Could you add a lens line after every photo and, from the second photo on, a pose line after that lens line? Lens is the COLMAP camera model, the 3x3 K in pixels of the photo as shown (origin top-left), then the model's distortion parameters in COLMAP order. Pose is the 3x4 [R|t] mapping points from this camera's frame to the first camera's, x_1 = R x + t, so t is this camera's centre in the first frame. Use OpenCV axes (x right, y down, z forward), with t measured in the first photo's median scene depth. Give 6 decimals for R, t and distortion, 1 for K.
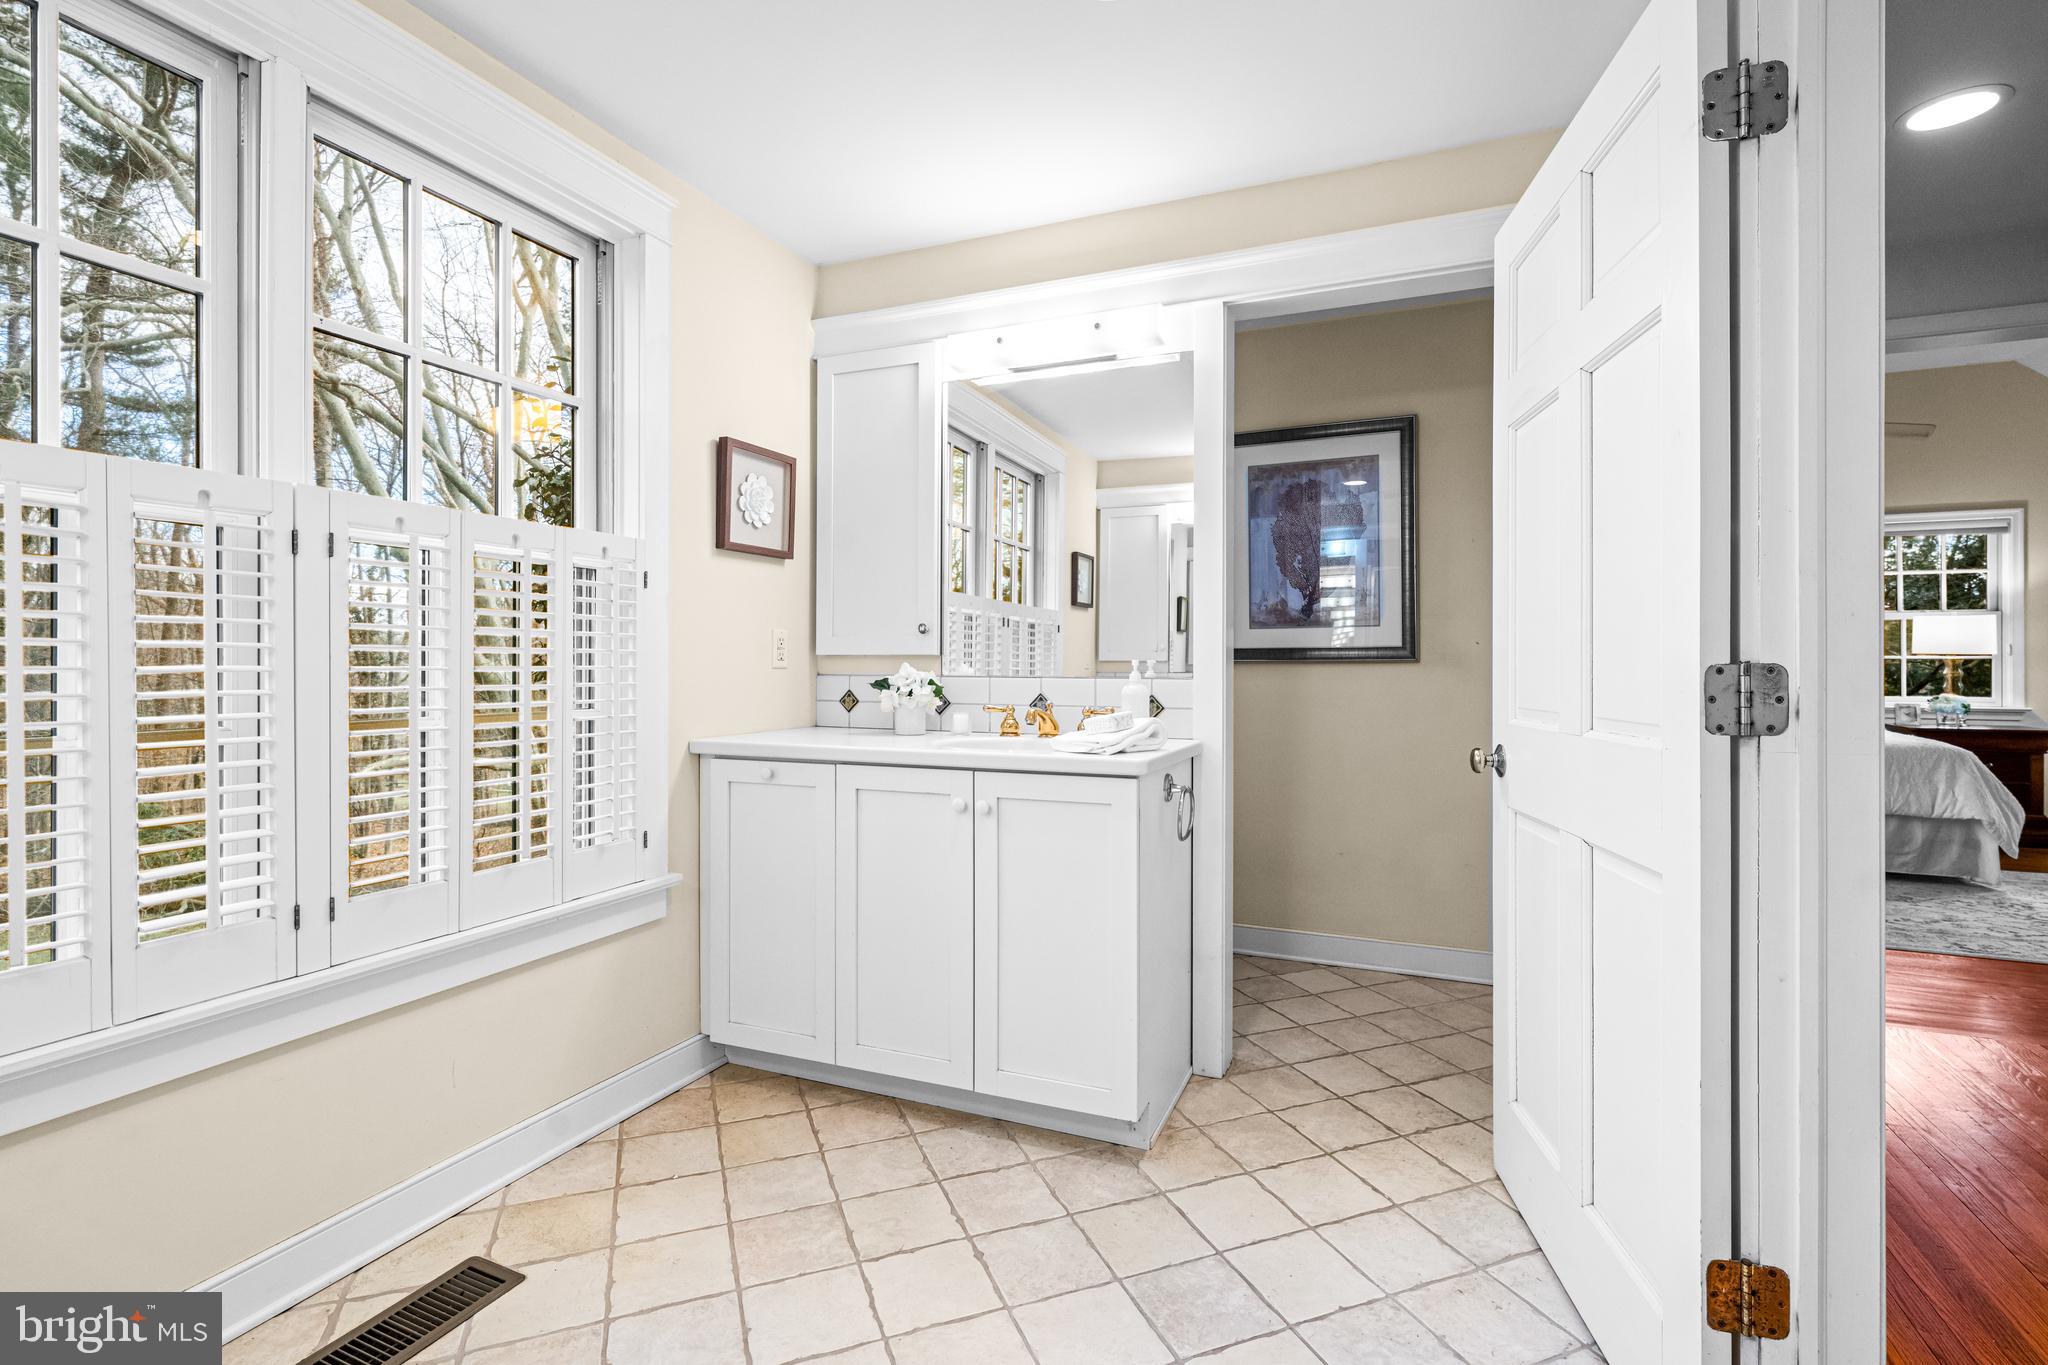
lens RADIAL K [[937.1, 0, 1024.1], [0, 937.1, 677.2], [0, 0, 1]] dist [-0.014440, -0.000296]
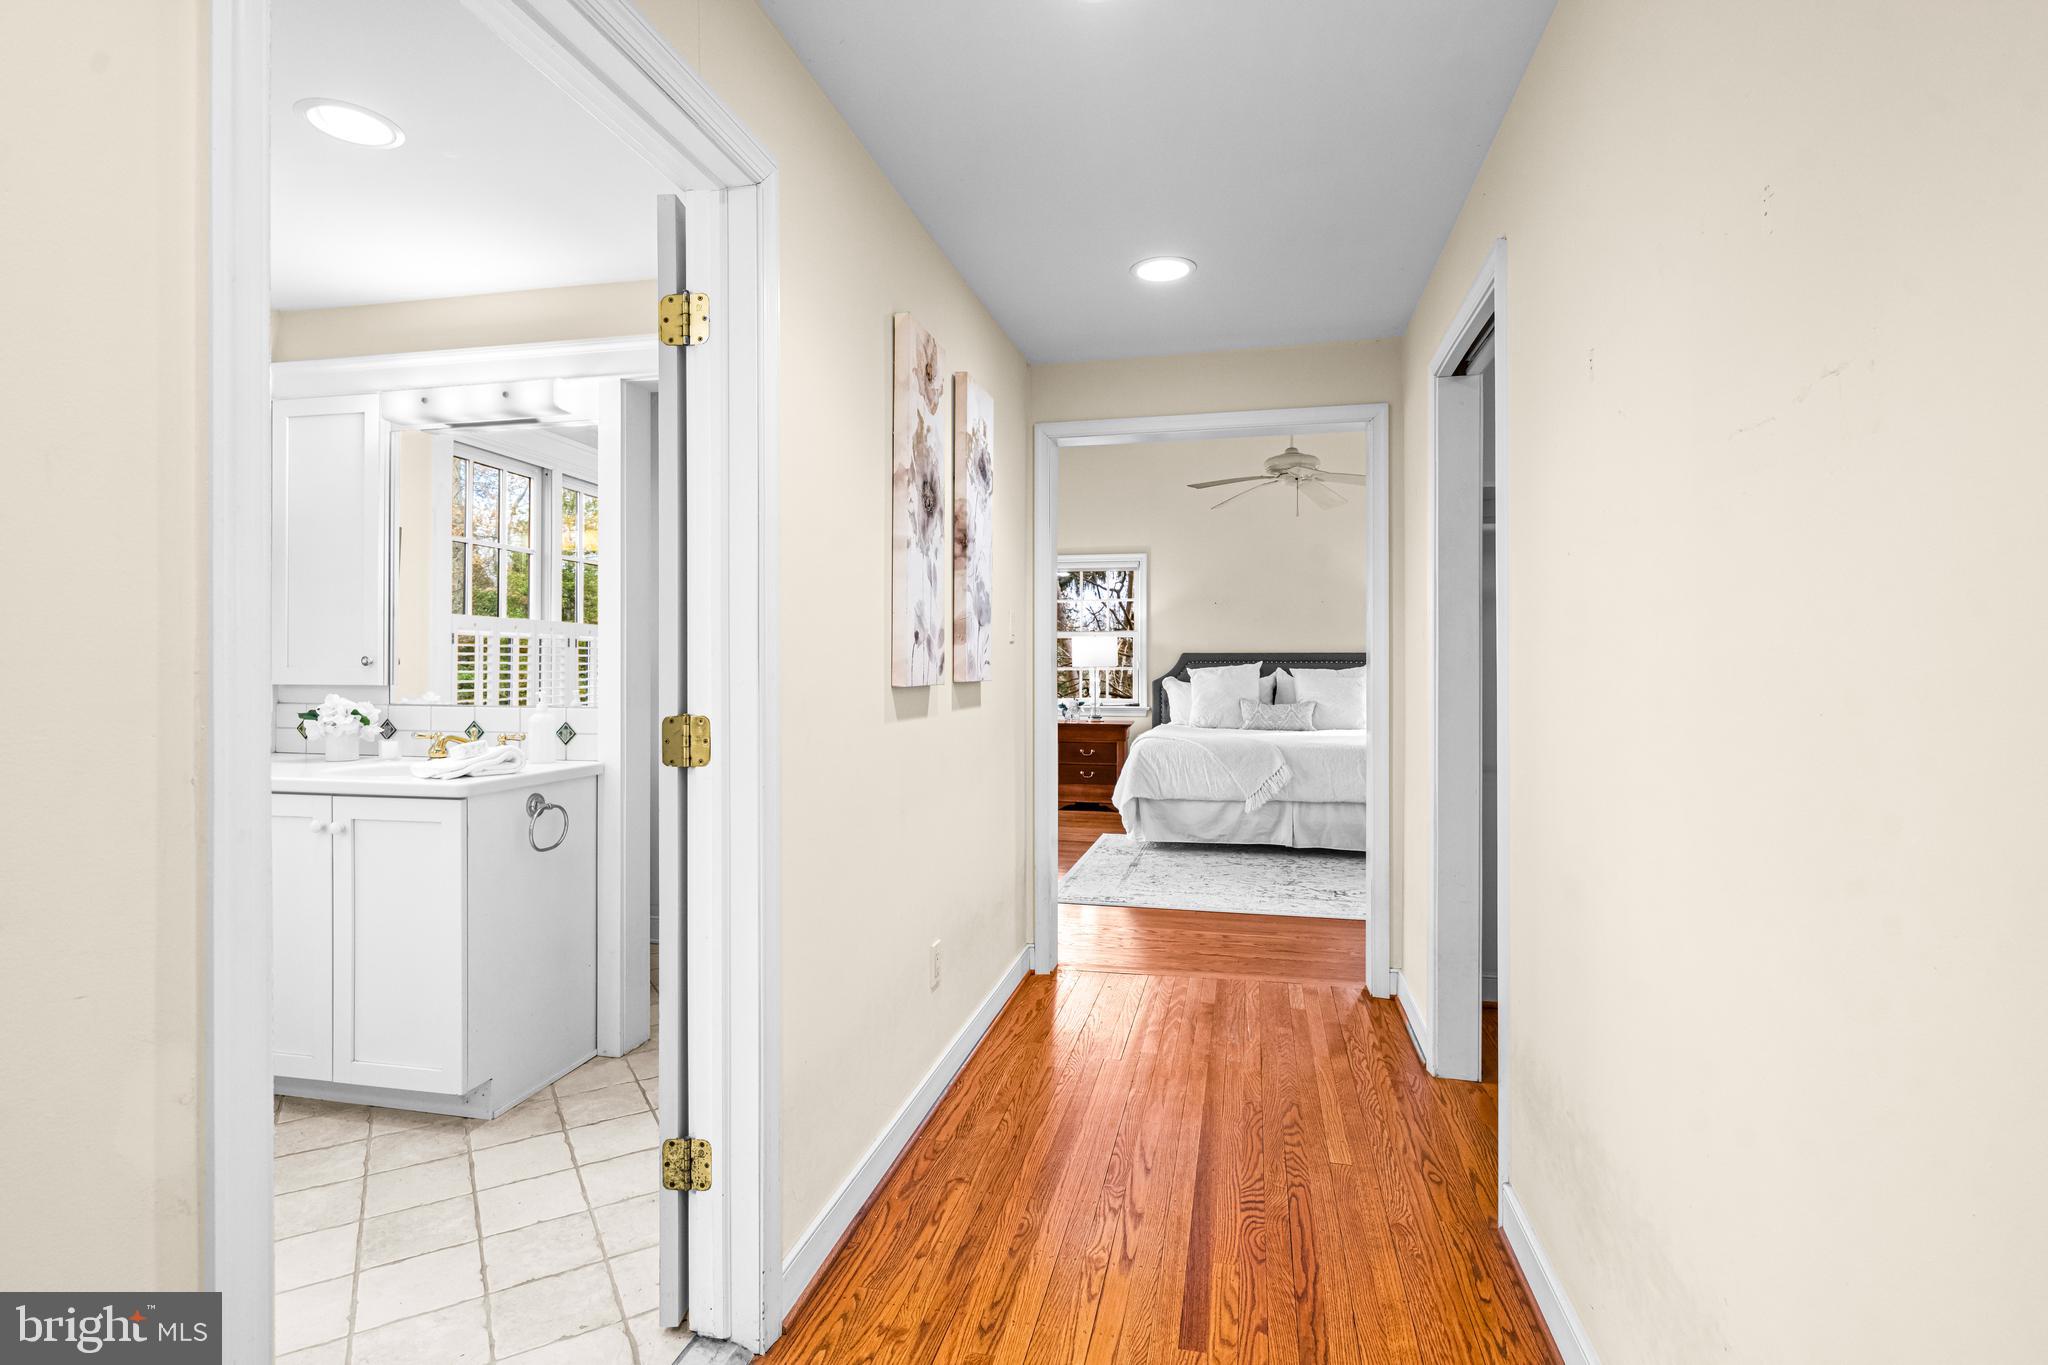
lens RADIAL K [[984.2, 0, 1023.7], [0, 984.2, 671.3], [0, 0, 1]] dist [-0.000298, -0.000577]
pose [[0.984355, -0.004418, 0.176141, 0.494038], [0.005305, 0.999976, -0.004566, -0.035309], [-0.176117, 0.005429, 0.984354, -0.277779]]
